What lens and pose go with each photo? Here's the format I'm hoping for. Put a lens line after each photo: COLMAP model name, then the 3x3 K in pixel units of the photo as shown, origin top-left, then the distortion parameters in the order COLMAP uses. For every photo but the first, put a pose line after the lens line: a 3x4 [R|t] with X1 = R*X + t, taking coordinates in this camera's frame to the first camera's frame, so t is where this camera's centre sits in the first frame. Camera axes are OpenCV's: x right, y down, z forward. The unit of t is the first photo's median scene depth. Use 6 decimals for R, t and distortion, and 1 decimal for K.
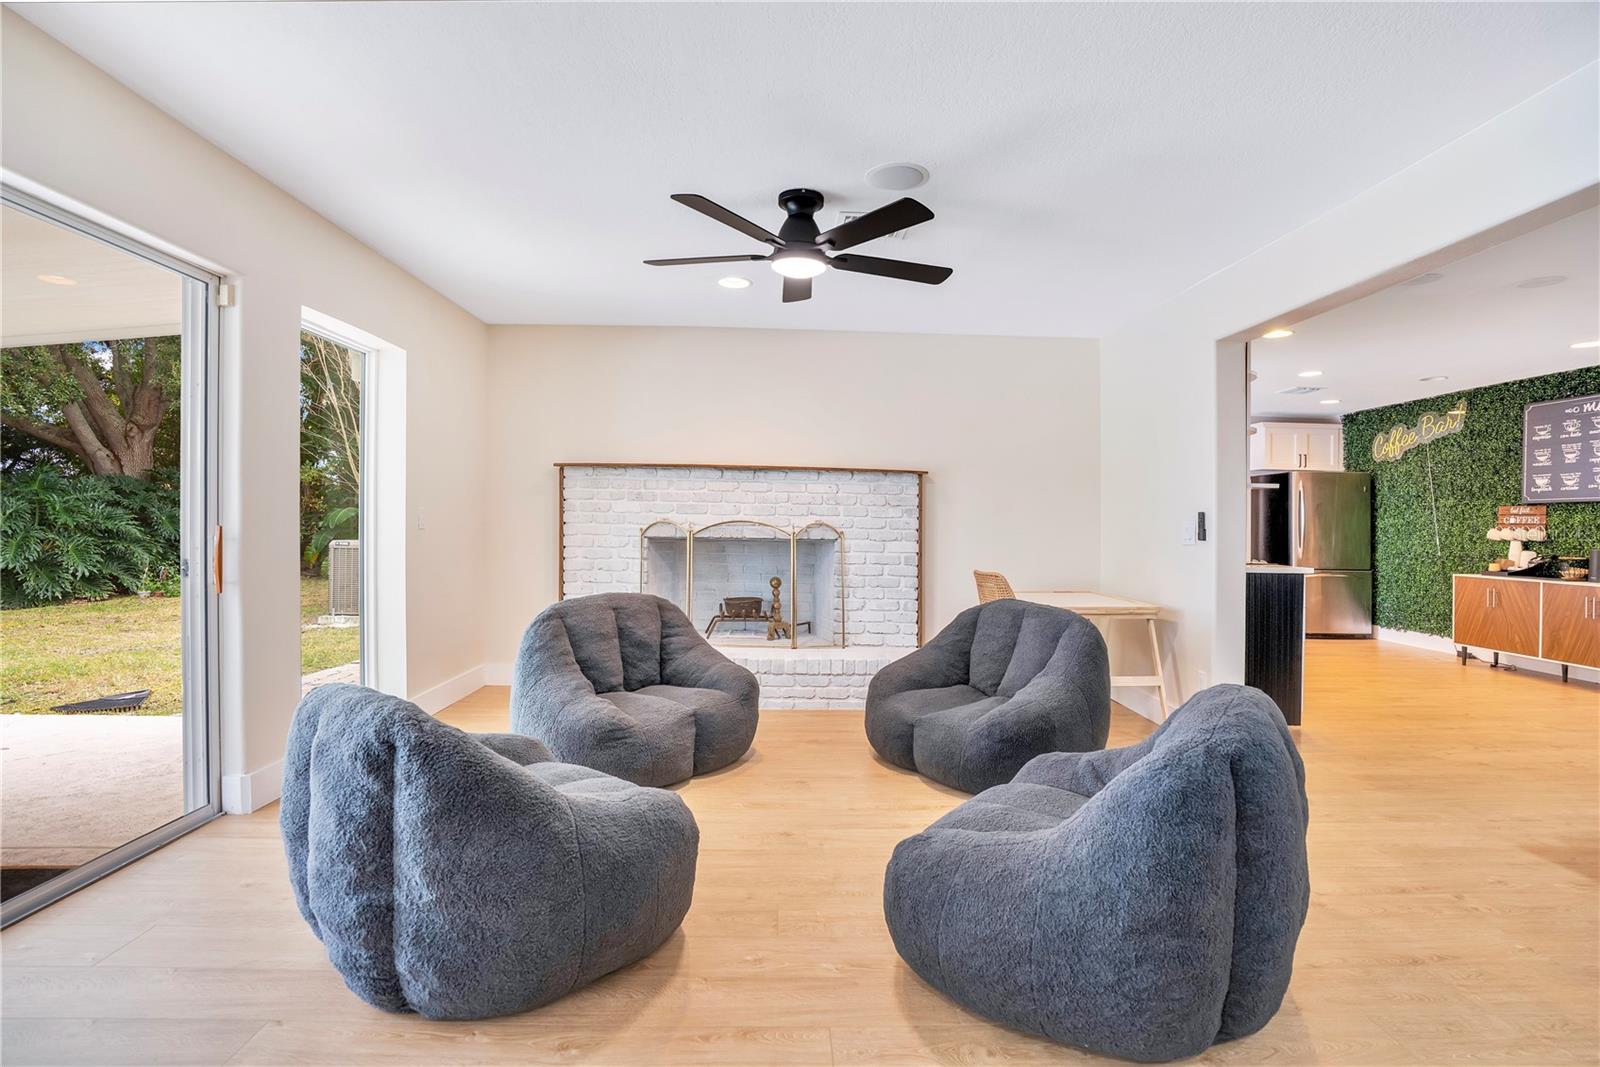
lens RADIAL K [[757.9, 0, 797.6], [0, 757.9, 521.2], [0, 0, 1]] dist [-0.028639, 0.000384]
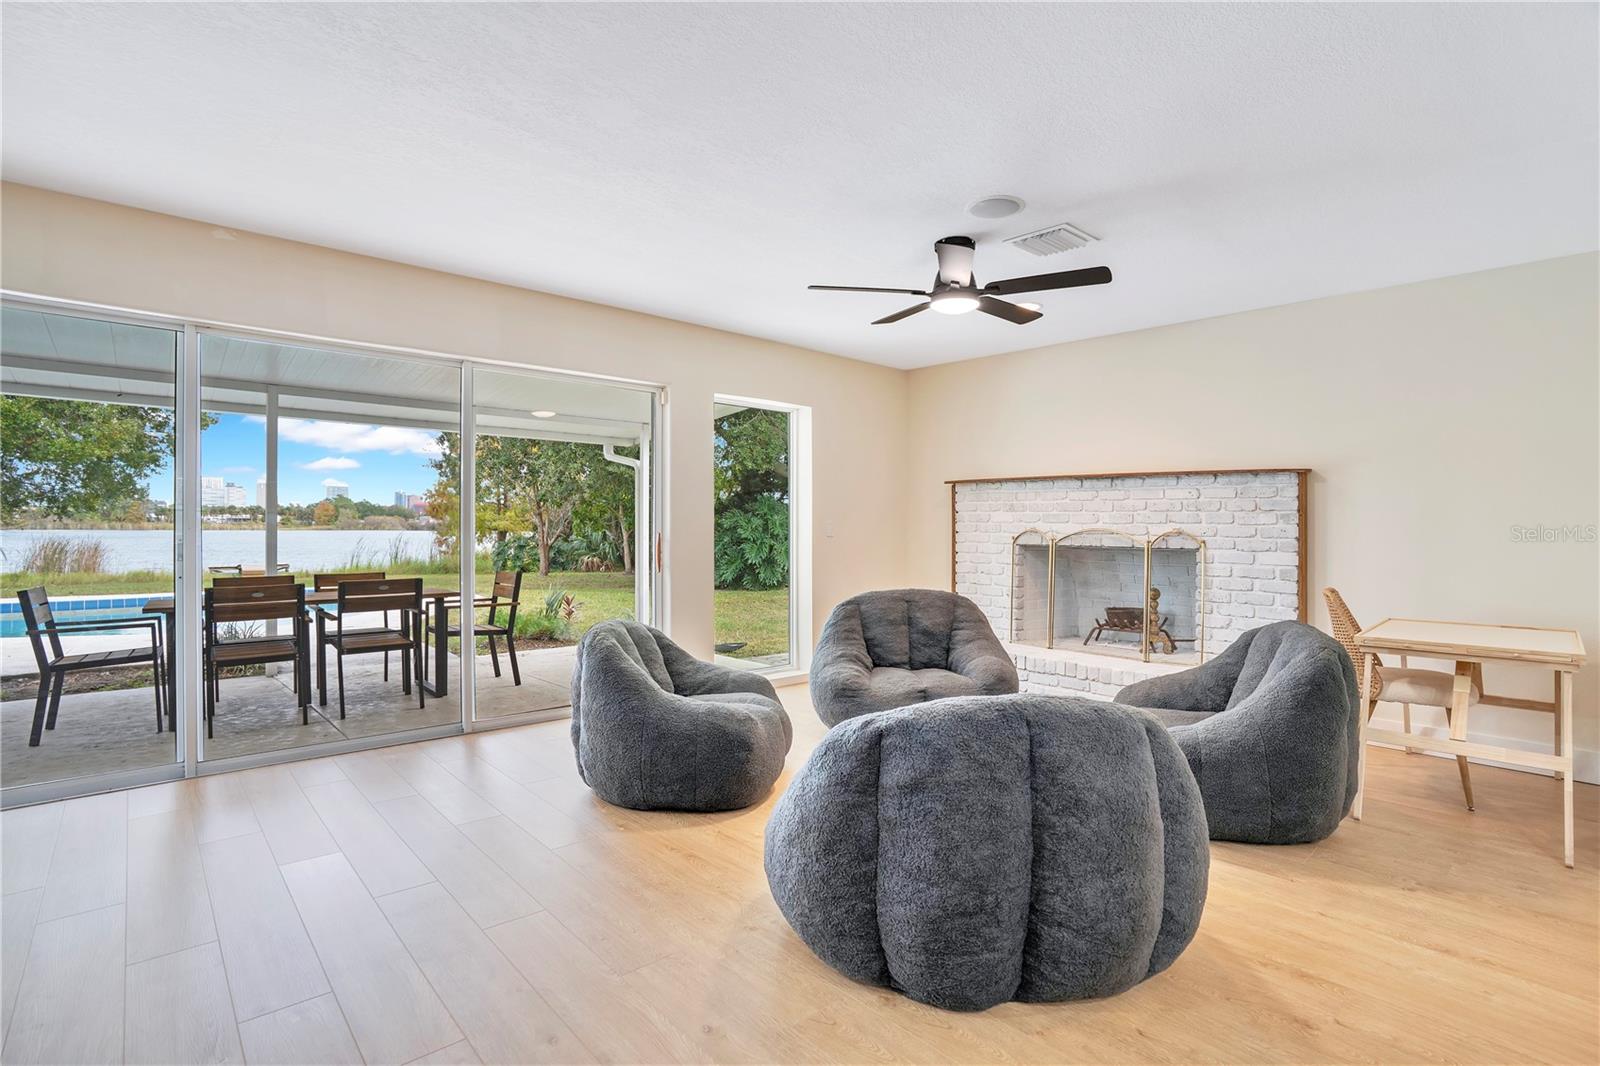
lens RADIAL K [[757.9, 0, 806.4], [0, 757.9, 537.6], [0, 0, 1]] dist [-0.028639, 0.000384]
pose [[0.676897, 0.002299, -0.736074, 0.399335], [0.003094, 0.999977, 0.005968, 0.003333], [0.736071, -0.006317, 0.676874, 0.037146]]
